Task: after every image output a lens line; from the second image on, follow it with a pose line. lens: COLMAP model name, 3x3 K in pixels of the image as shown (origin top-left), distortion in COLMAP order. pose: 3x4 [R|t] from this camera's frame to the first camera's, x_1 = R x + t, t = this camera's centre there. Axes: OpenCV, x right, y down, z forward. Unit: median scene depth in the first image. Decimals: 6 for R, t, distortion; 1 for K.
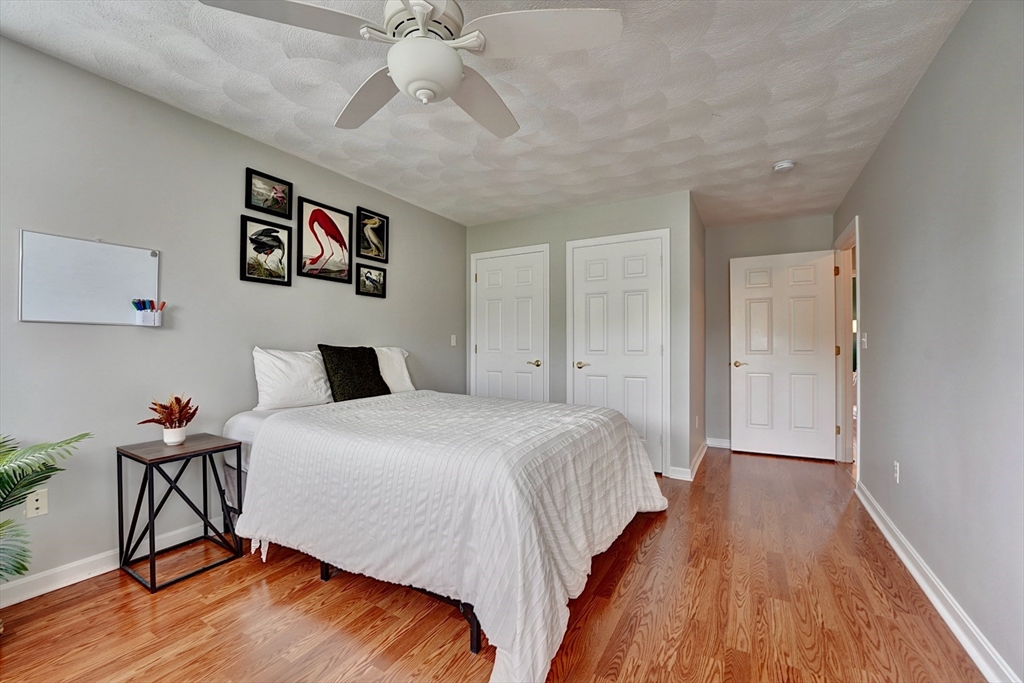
lens RADIAL K [[420.3, 0, 510.7], [0, 420.3, 343.5], [0, 0, 1]] dist [-0.010062, 0.000907]
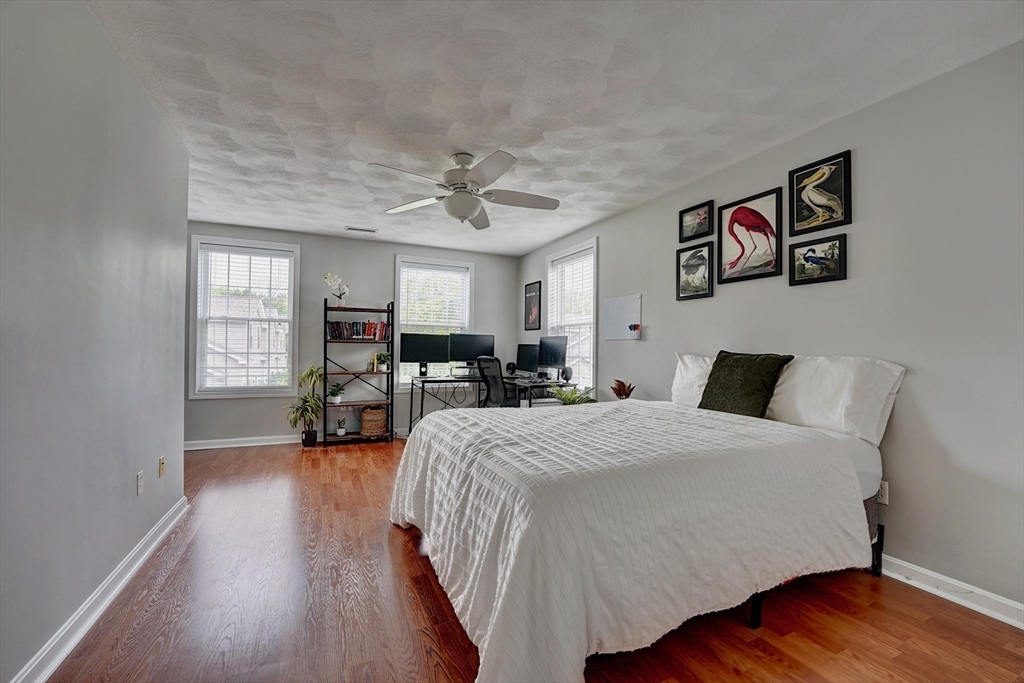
lens RADIAL K [[420.3, 0, 511.5], [0, 420.3, 341.9], [0, 0, 1]] dist [-0.010062, 0.000907]
pose [[-0.570491, -0.021039, -0.821034, 0.609134], [-0.009916, 0.999775, -0.018730, 0.005102], [0.821244, -0.002544, -0.570572, 1.127612]]
